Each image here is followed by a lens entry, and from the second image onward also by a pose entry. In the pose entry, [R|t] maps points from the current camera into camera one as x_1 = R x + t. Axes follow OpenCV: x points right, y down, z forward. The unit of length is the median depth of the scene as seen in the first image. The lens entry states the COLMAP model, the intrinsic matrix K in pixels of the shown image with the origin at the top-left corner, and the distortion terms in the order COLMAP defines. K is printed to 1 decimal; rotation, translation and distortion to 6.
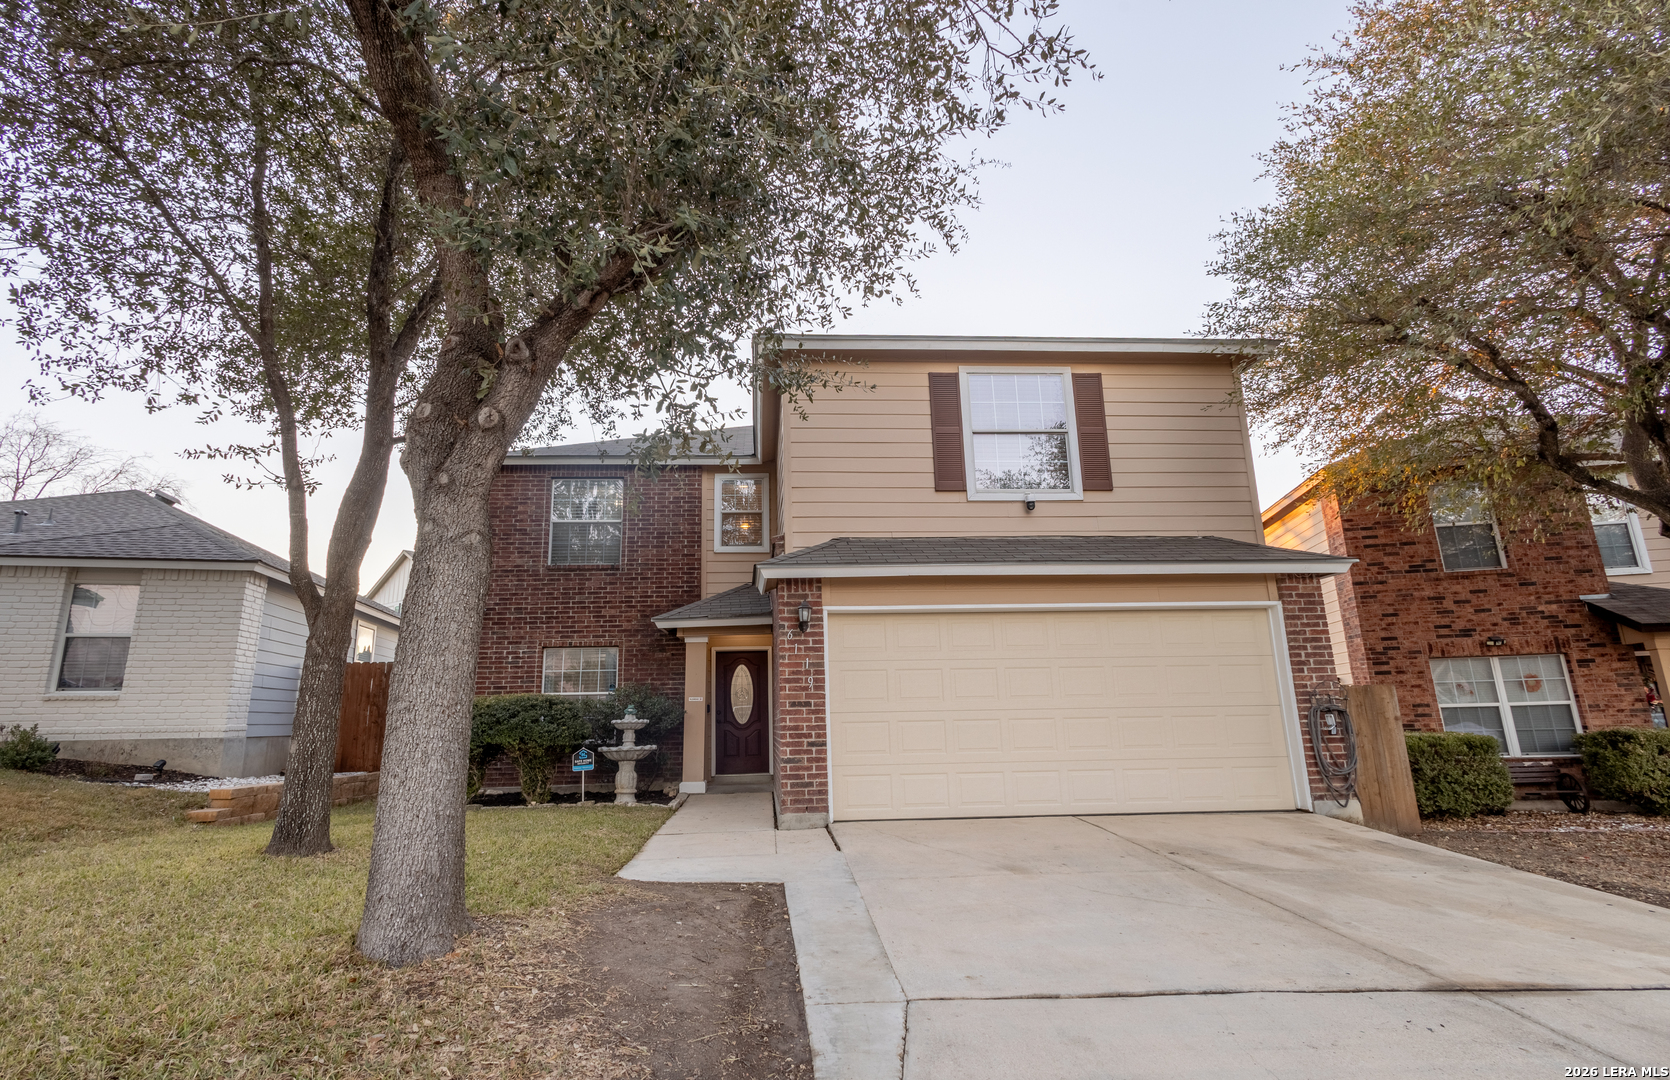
lens RADIAL K [[809.7, 0, 819.1], [0, 809.7, 540.7], [0, 0, 1]] dist [-0.002152, -0.000086]
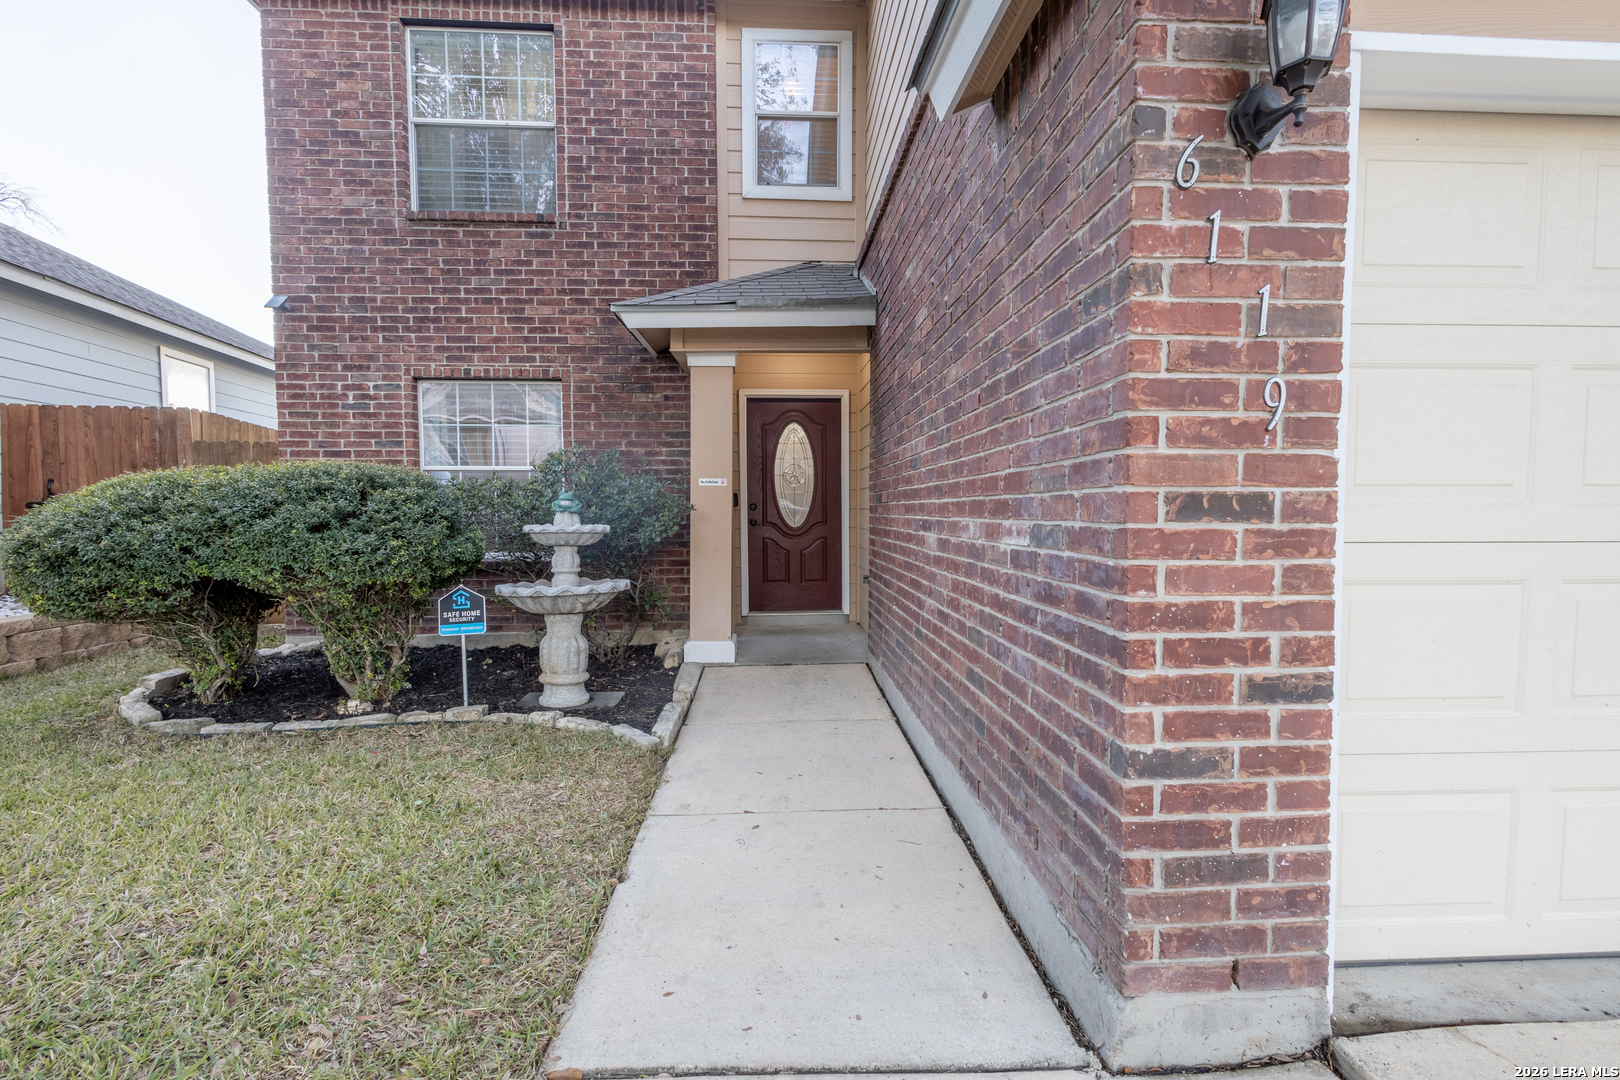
lens RADIAL K [[735.8, 0, 805.8], [0, 735.8, 535.0], [0, 0, 1]] dist [0.009807, -0.001260]
pose [[0.999690, 0.018891, -0.016189, -0.089321], [-0.014136, 0.966788, 0.255188, 0.113656], [0.020472, -0.254880, 0.966756, 0.569598]]
